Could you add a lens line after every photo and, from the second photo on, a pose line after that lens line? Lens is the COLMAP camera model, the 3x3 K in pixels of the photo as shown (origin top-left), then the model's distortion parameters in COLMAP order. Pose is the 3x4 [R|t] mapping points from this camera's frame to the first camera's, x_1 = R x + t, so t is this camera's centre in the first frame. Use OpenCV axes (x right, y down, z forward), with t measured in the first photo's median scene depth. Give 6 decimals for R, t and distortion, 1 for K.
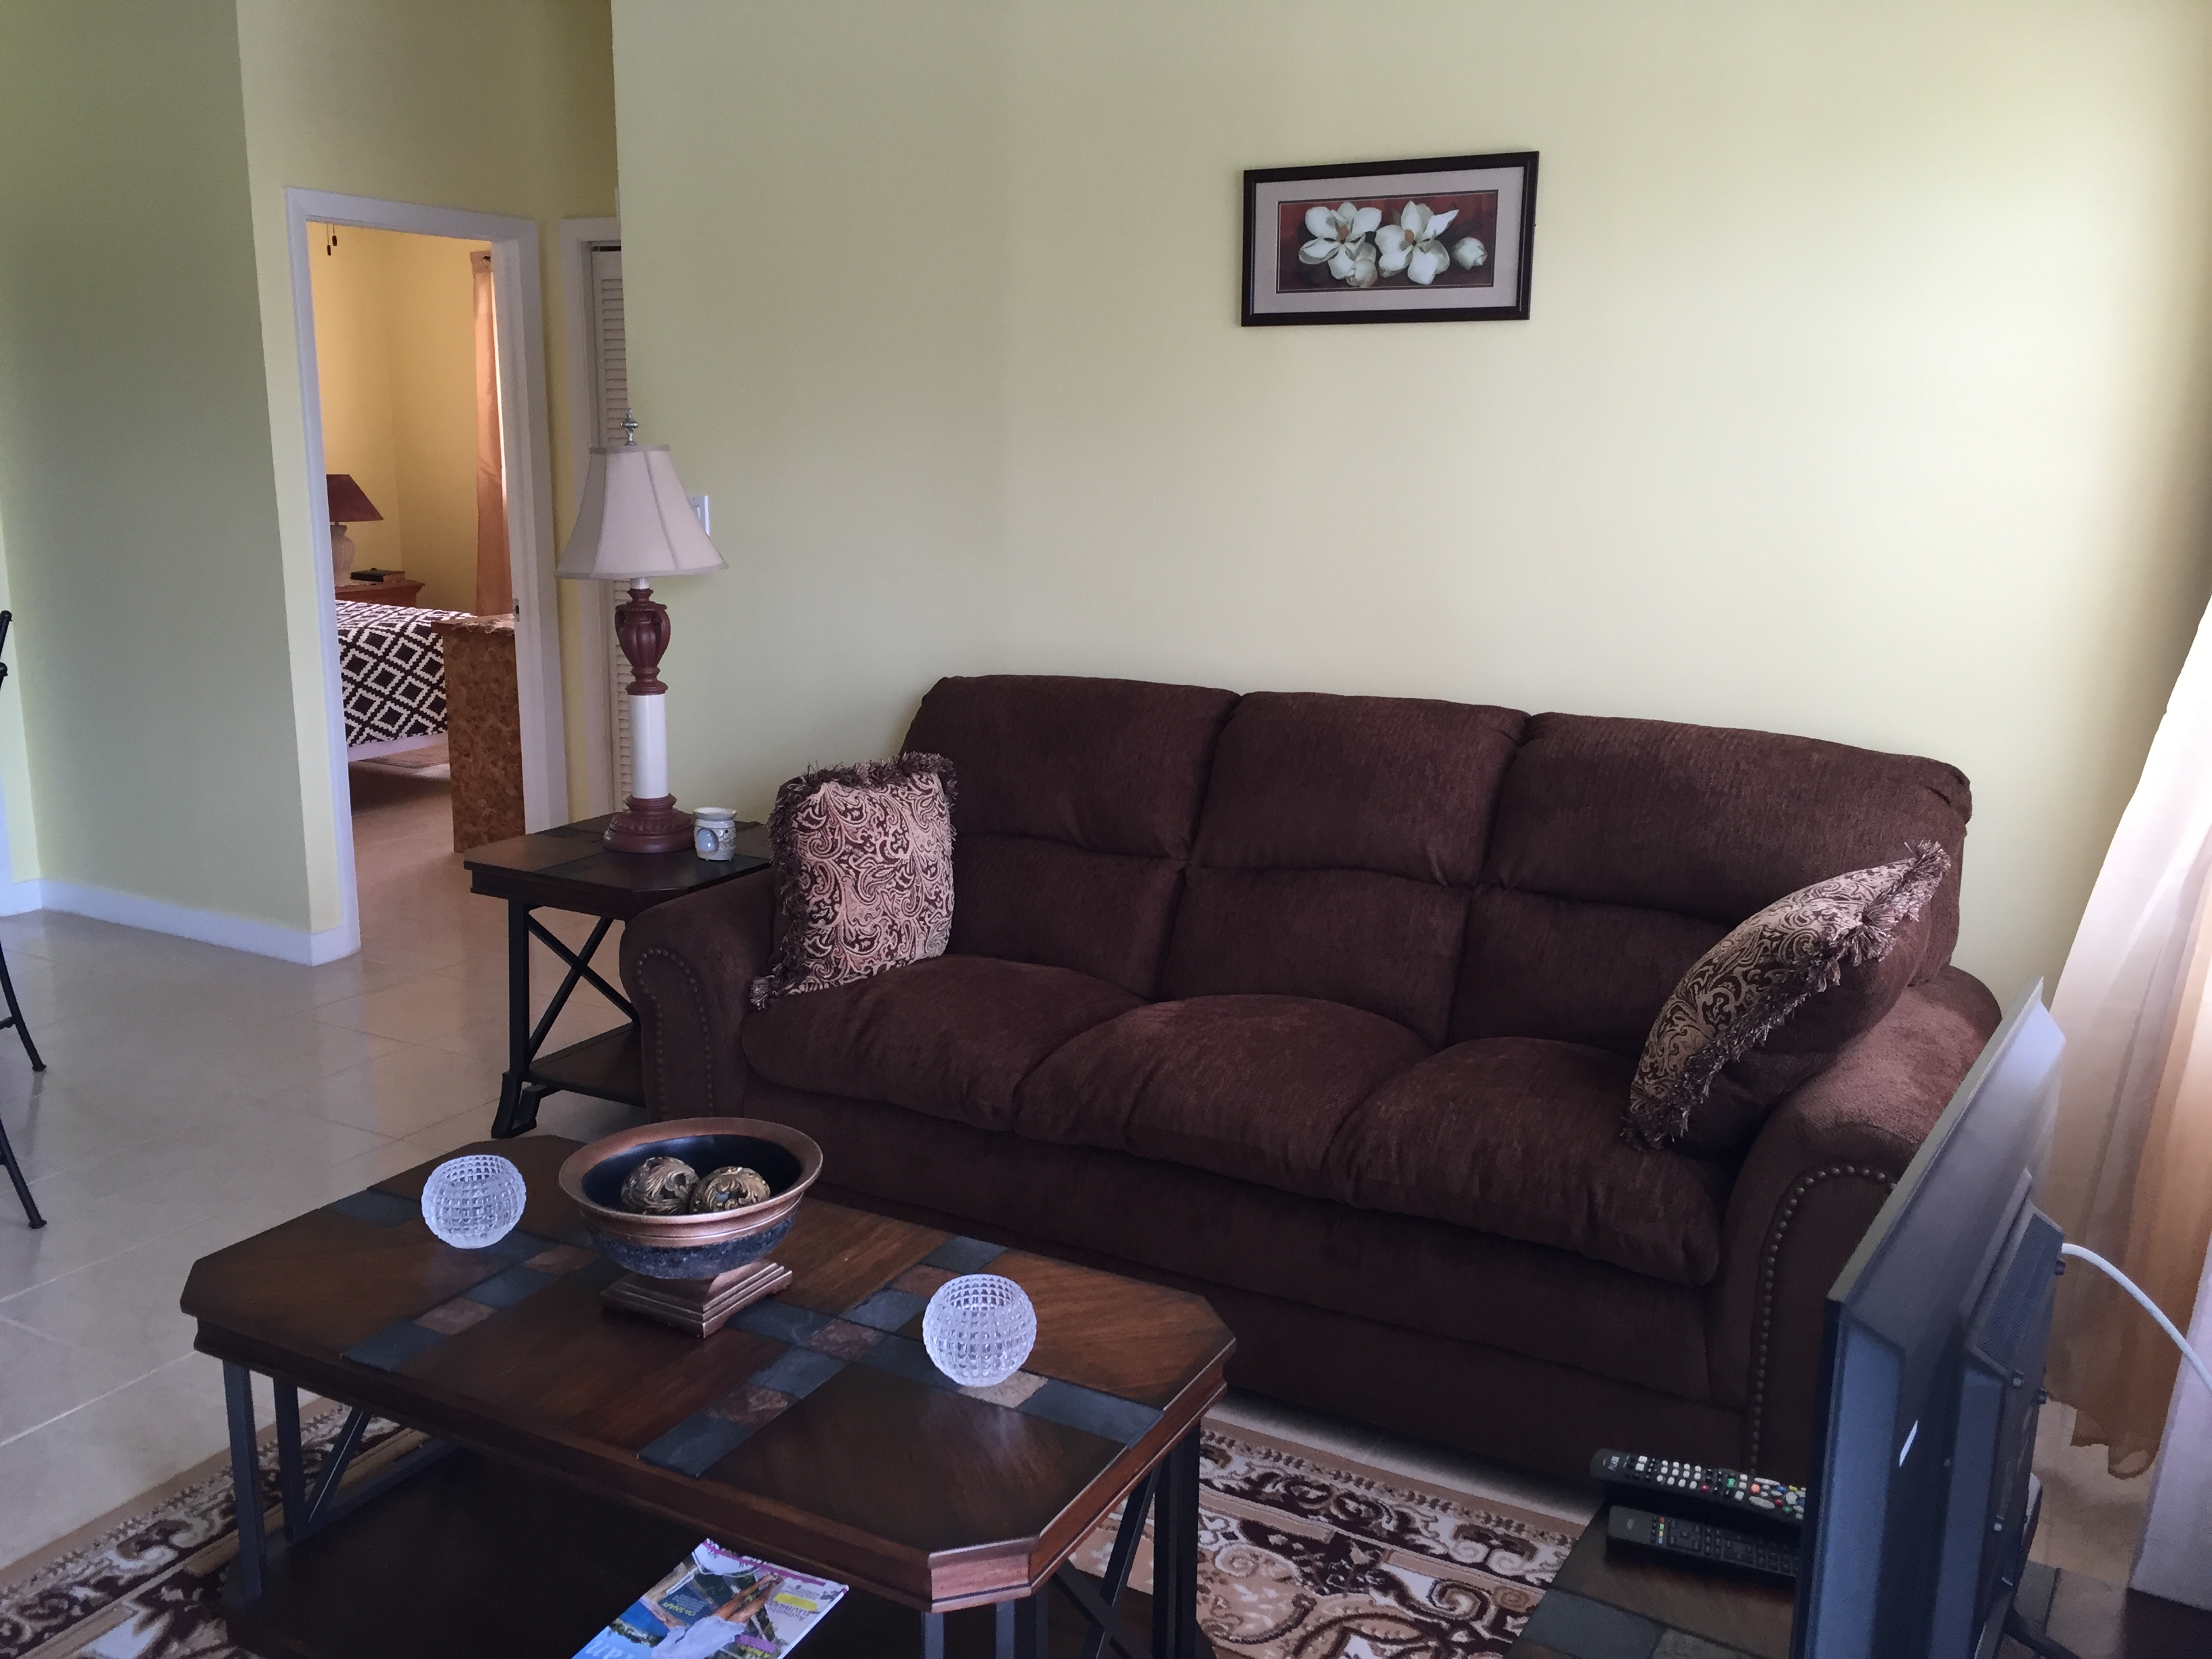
lens RADIAL K [[1908.0, 0, 1106.0], [0, 1908.0, 829.5], [0, 0, 1]] dist [0.088282, -0.131281]
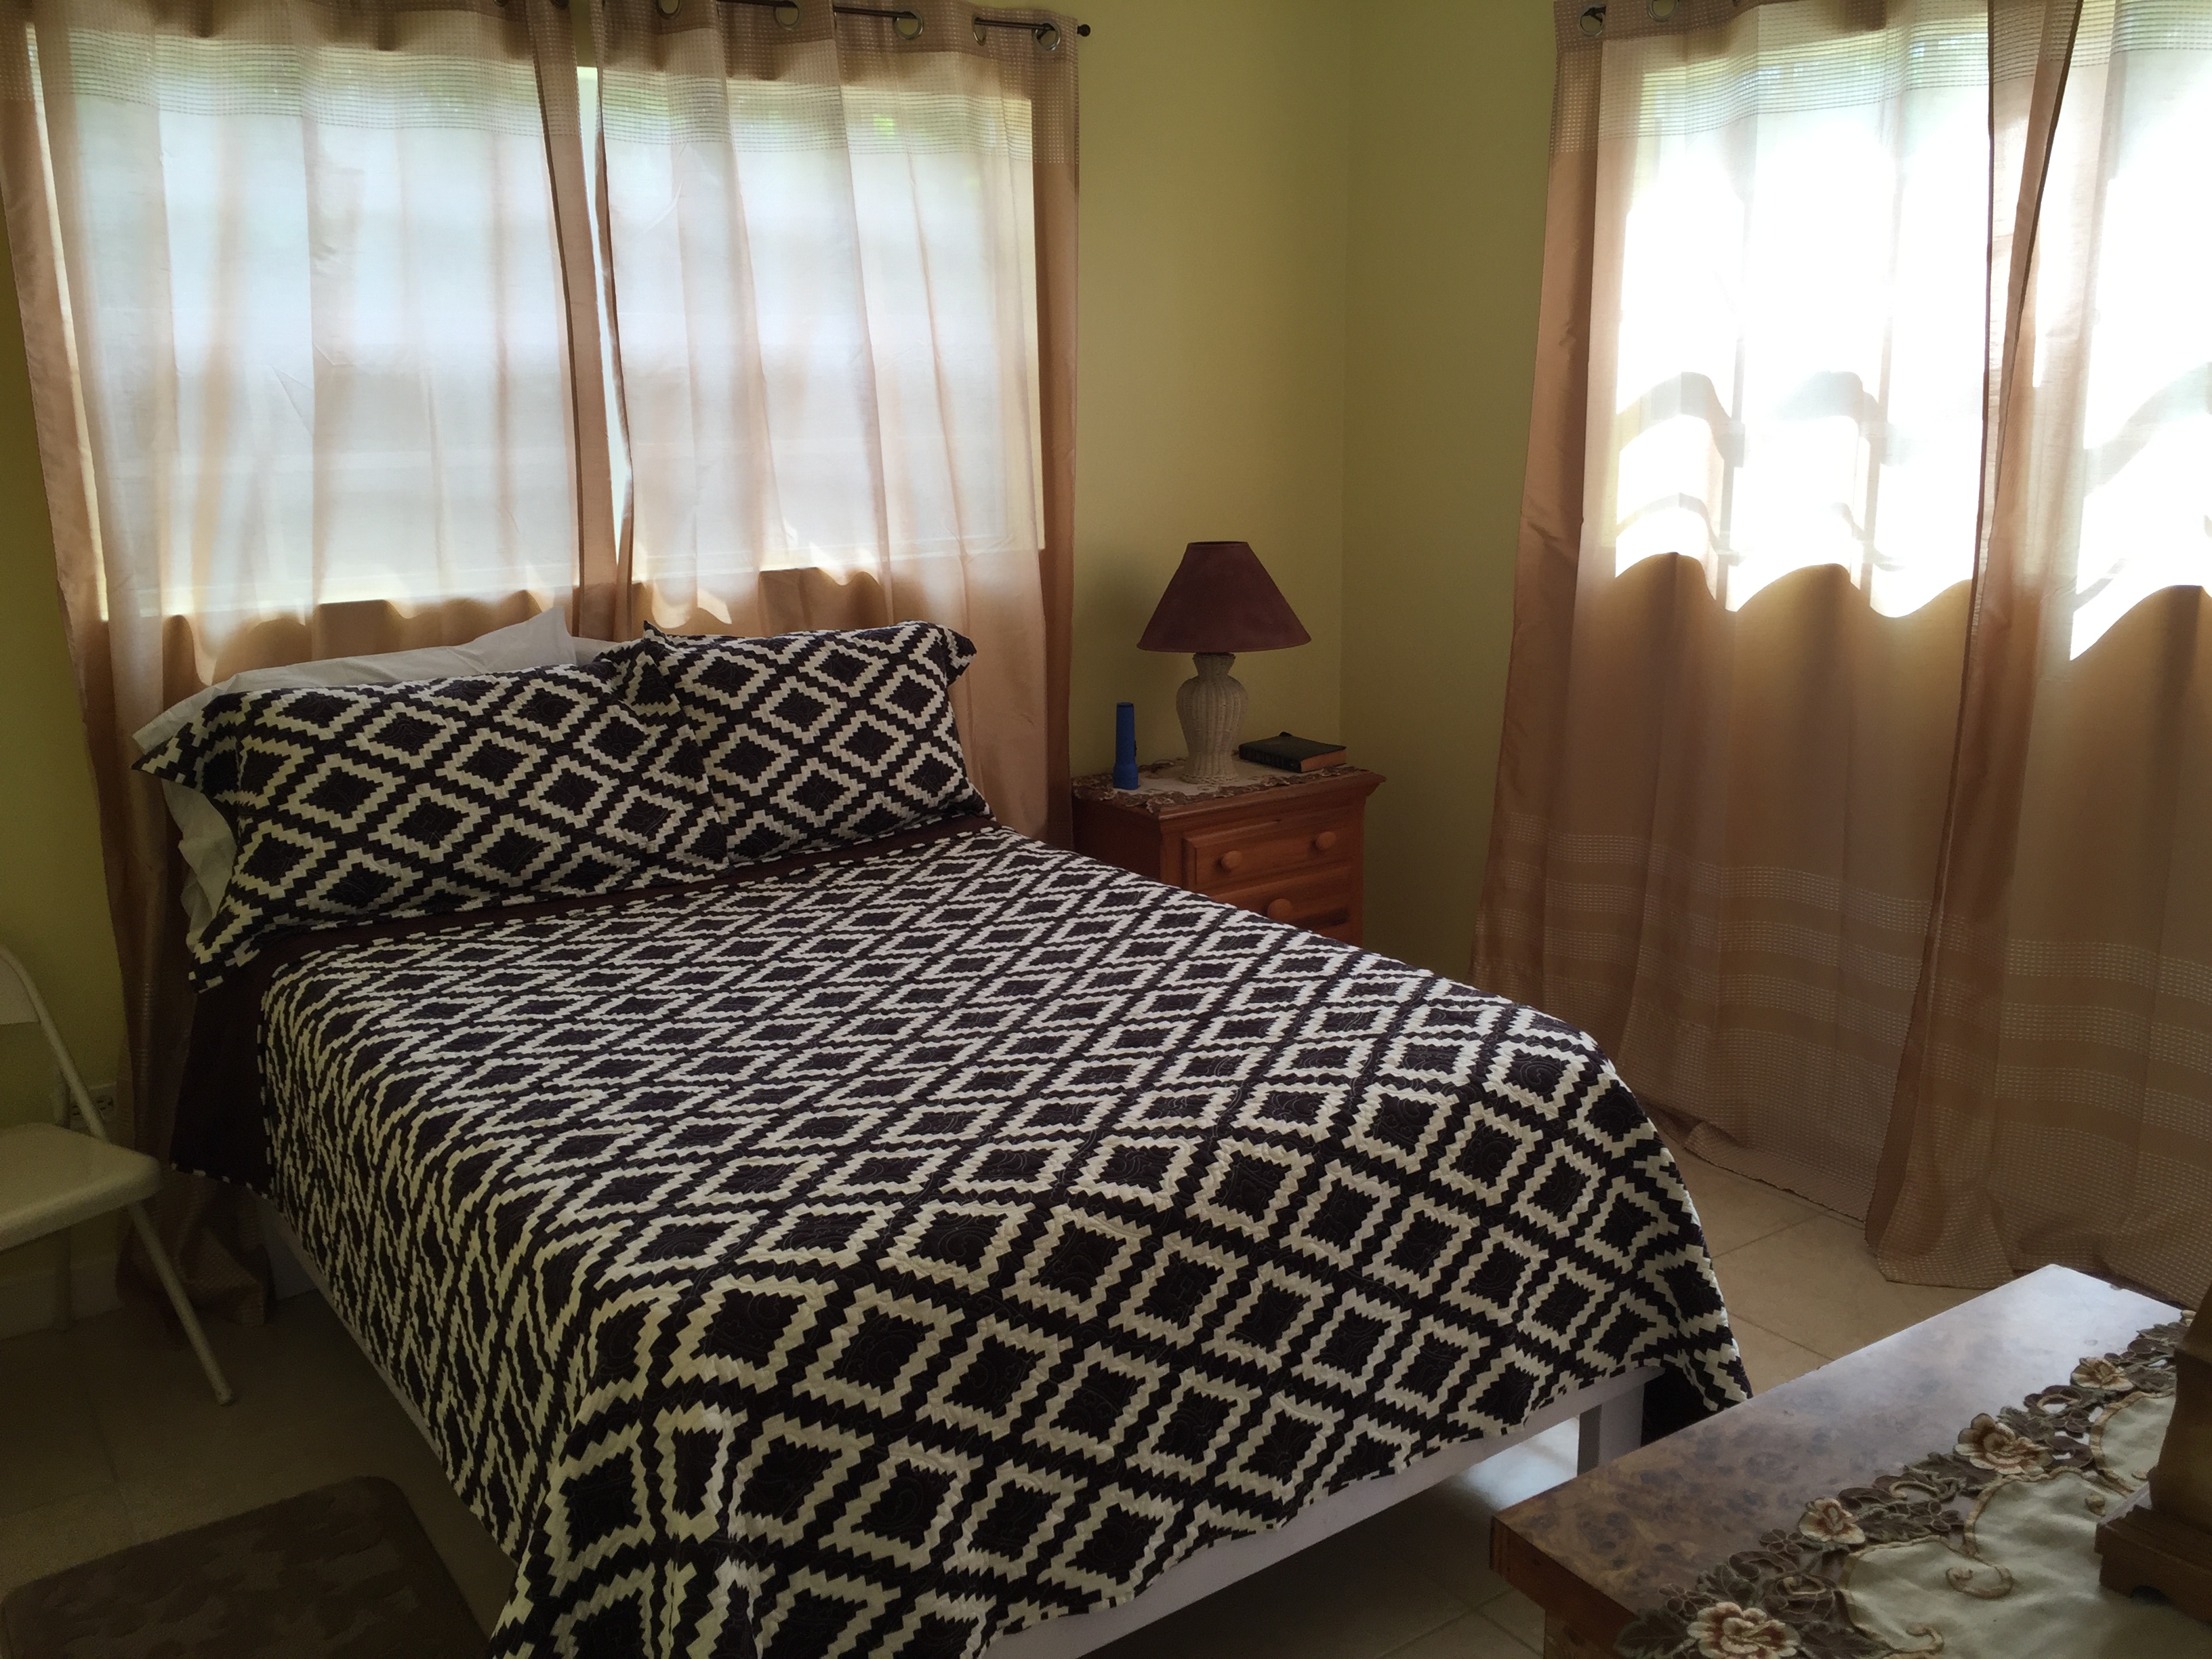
lens RADIAL K [[1908.0, 0, 1106.0], [0, 1908.0, 829.5], [0, 0, 1]] dist [0.088282, -0.131281]
pose [[0.895479, 0.071541, -0.439317, -0.369957], [-0.065344, 0.997434, 0.029235, -0.214330], [0.440281, 0.002527, 0.897856, 0.982188]]
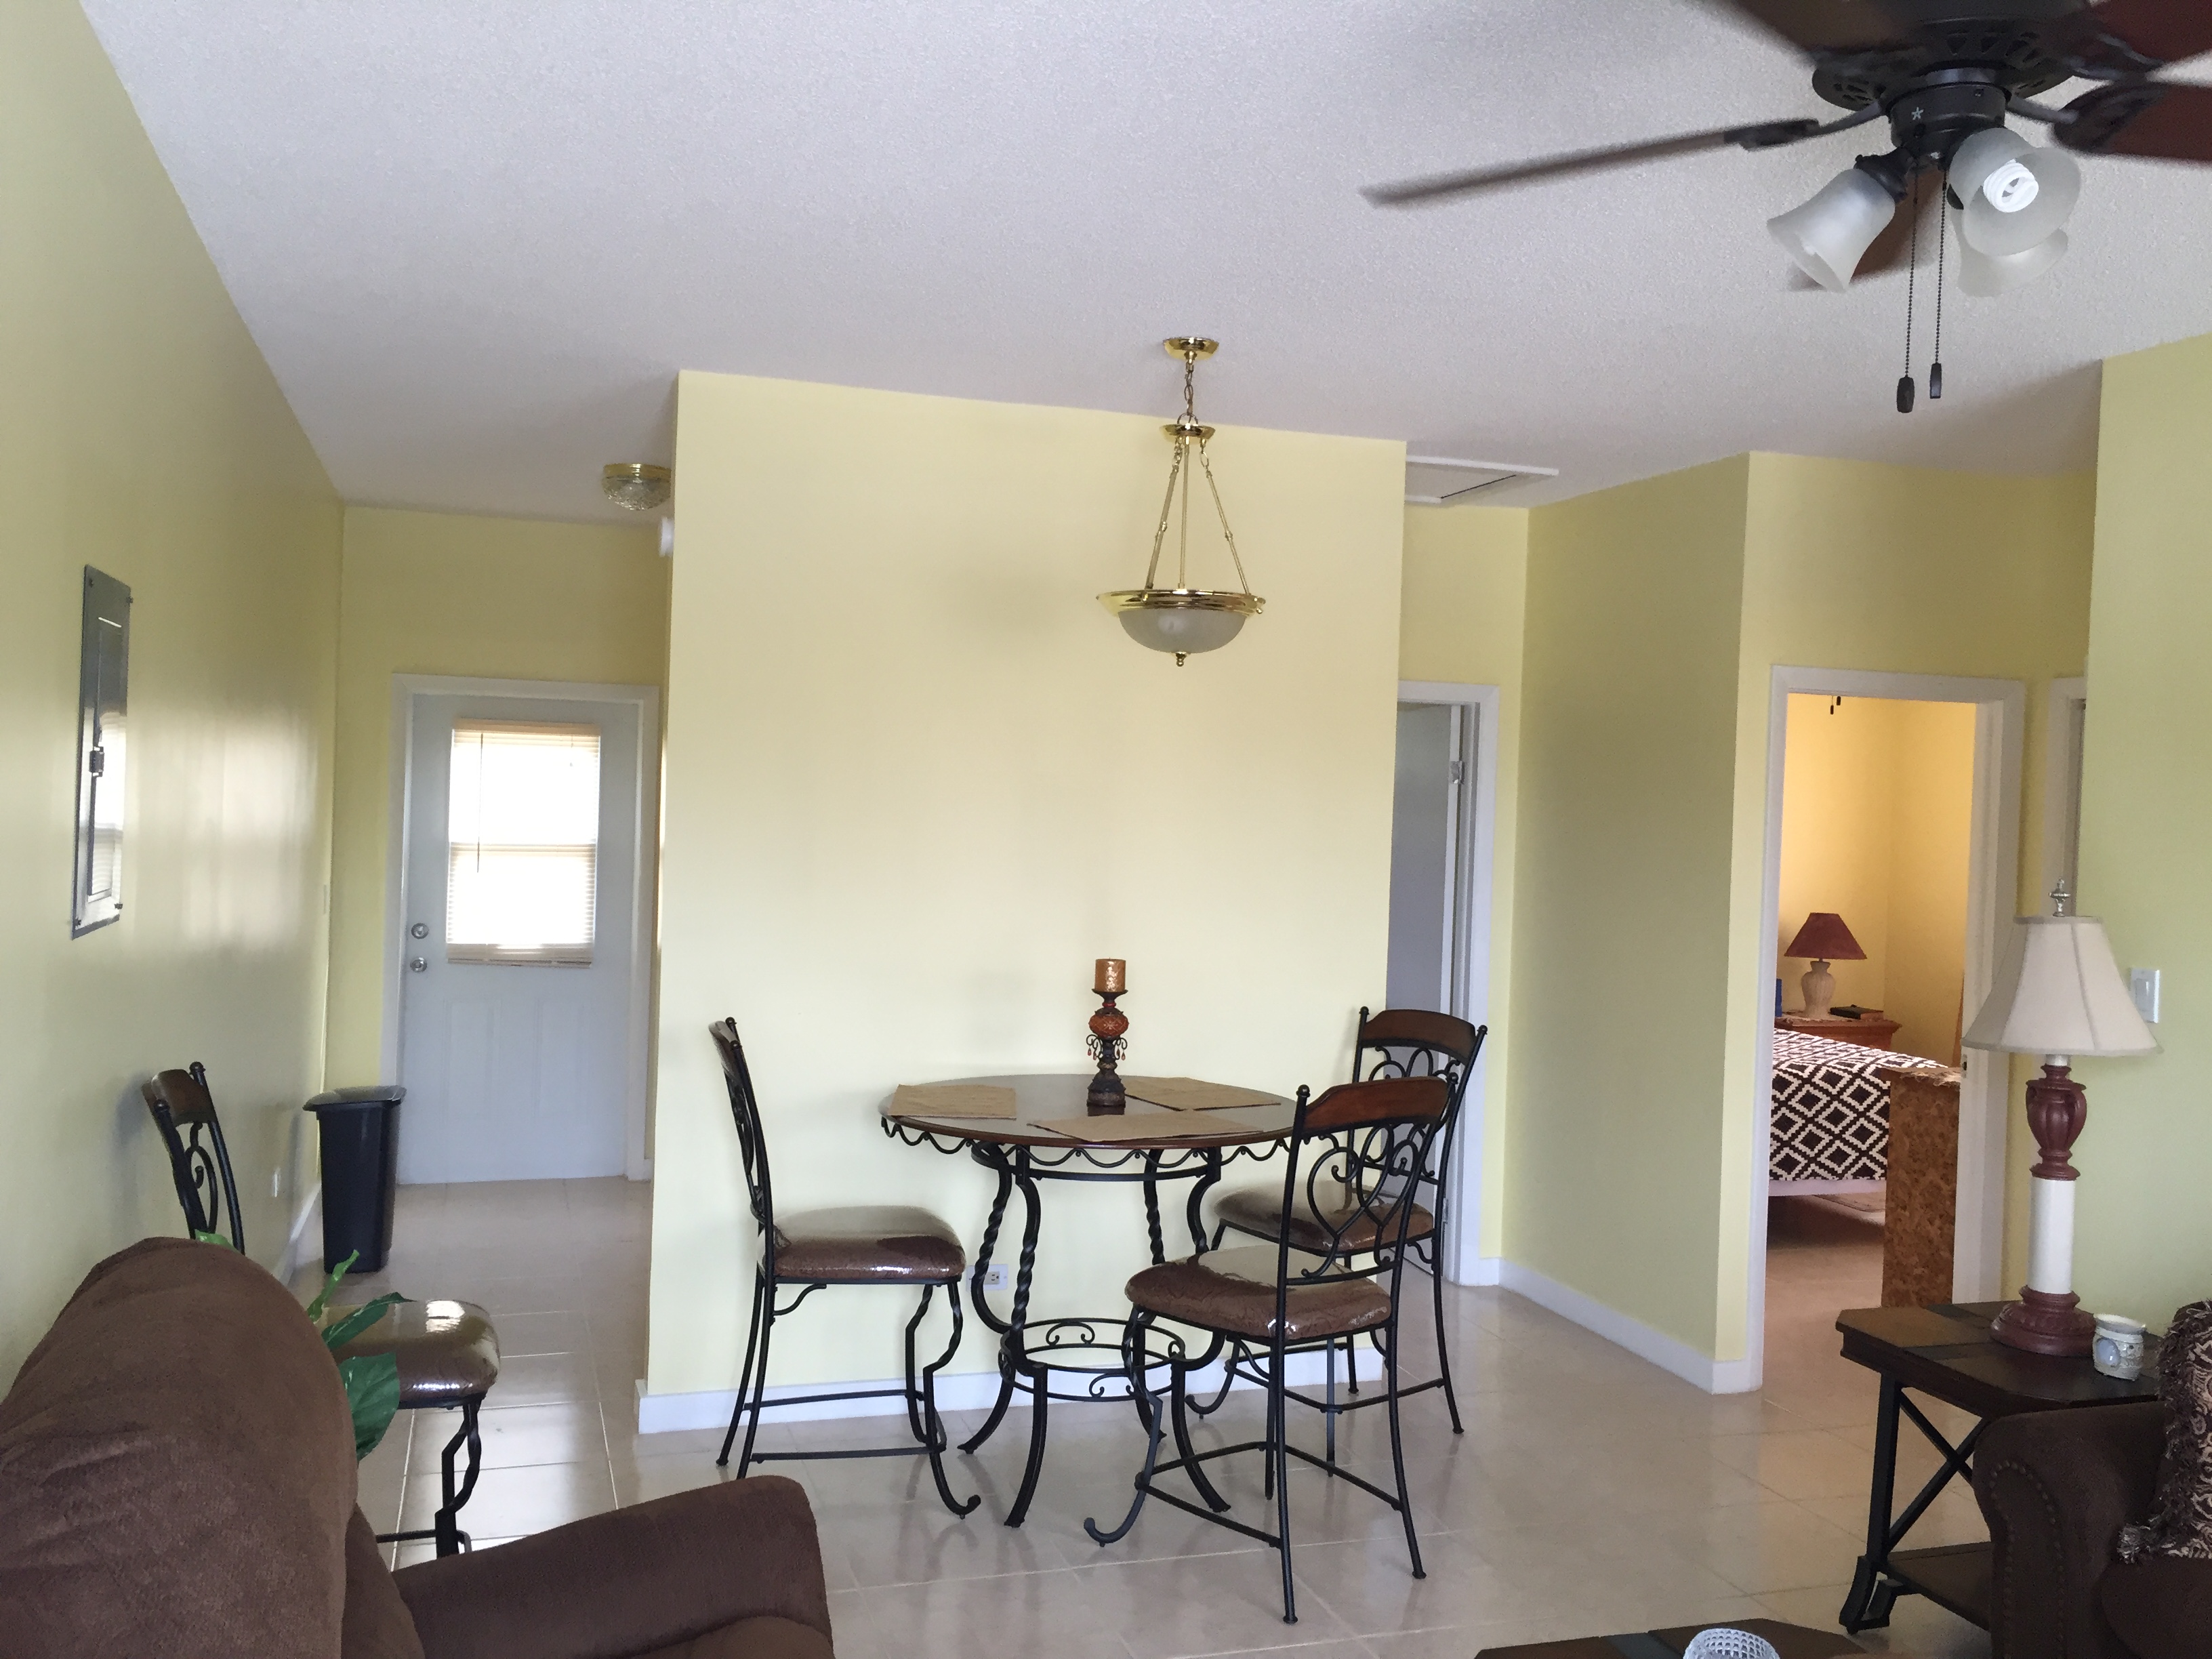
lens RADIAL K [[1908.0, 0, 1106.0], [0, 1908.0, 829.5], [0, 0, 1]] dist [0.088282, -0.131281]
pose [[0.728097, 0.024138, -0.685049, 0.045976], [-0.172508, 0.973667, -0.149042, -0.011911], [0.663412, 0.226693, 0.713088, -0.005813]]
